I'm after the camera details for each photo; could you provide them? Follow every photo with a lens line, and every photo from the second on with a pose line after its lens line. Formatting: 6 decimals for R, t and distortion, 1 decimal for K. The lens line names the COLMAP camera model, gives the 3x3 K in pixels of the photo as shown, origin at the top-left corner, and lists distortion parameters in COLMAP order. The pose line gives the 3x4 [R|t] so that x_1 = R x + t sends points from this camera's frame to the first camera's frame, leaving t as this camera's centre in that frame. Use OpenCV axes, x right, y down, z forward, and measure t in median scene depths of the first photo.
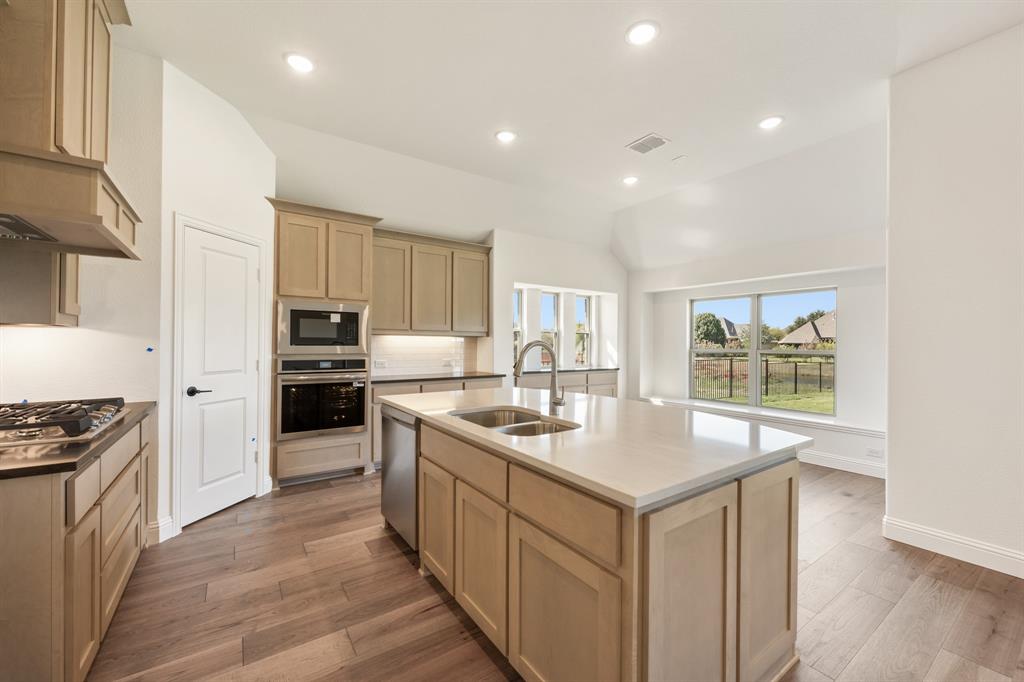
lens RADIAL K [[412.3, 0, 514.8], [0, 412.3, 340.9], [0, 0, 1]] dist [0.002982, 0.000071]
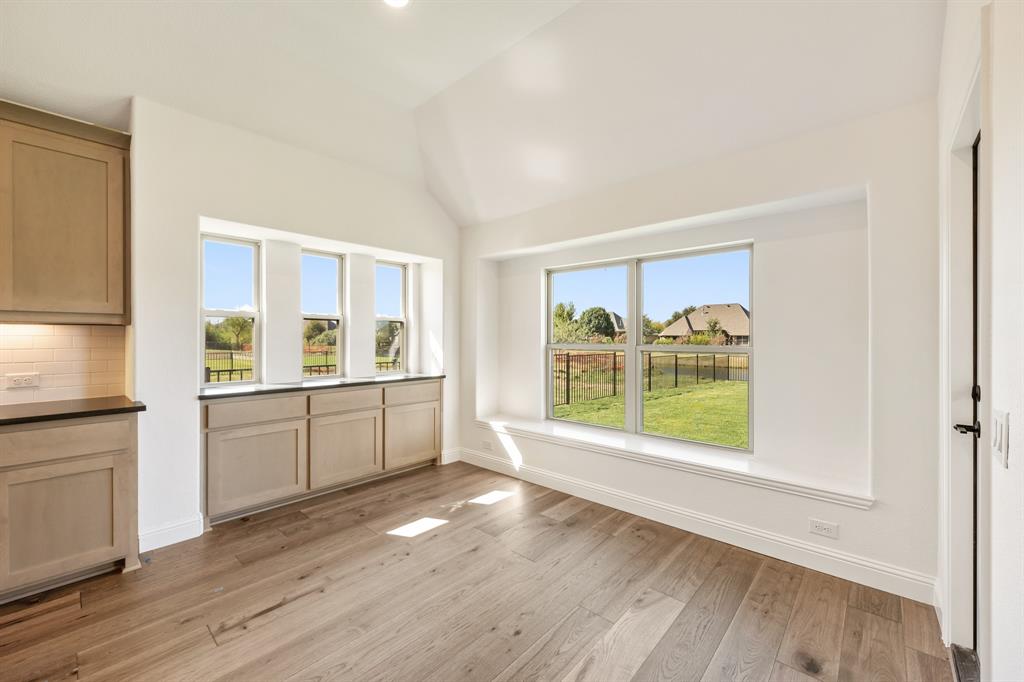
lens RADIAL K [[412.3, 0, 515.0], [0, 412.3, 338.5], [0, 0, 1]] dist [0.002982, 0.000071]
pose [[0.972951, -0.007257, 0.230897, 0.262149], [0.005082, 0.999937, 0.010012, 0.003352], [-0.230955, -0.008568, 0.972927, 0.433995]]
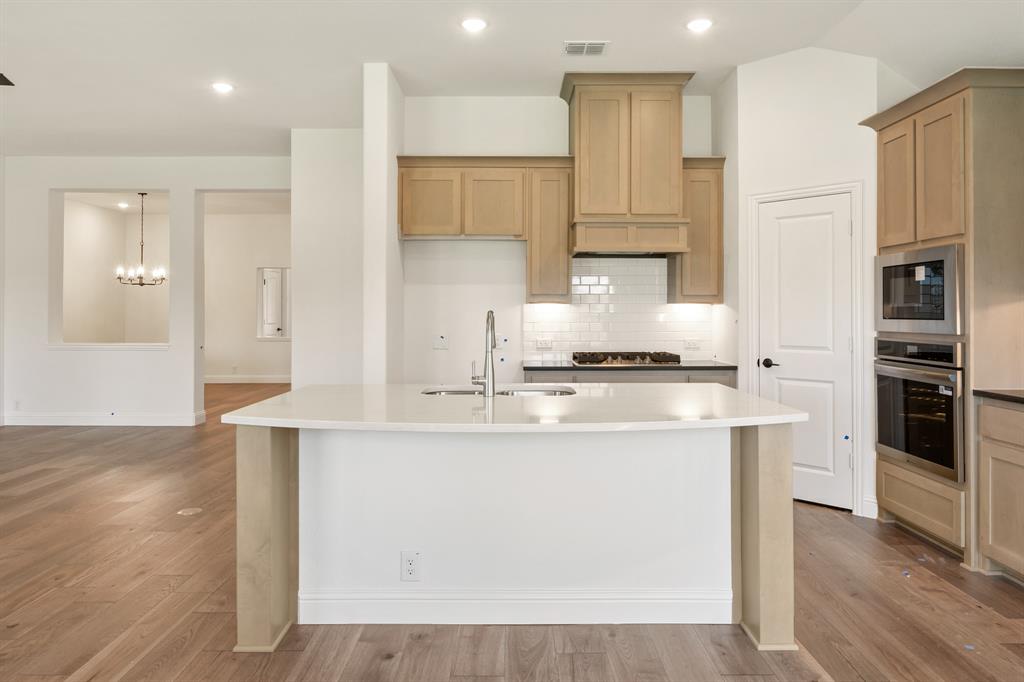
lens RADIAL K [[670.7, 0, 516.4], [0, 670.7, 303.2], [0, 0, 1]] dist [-0.000890, -0.001150]
pose [[-0.568206, -0.019424, -0.822657, 0.511508], [0.001204, 0.999701, -0.024436, 0.008079], [0.822885, -0.014875, -0.568012, 0.787657]]
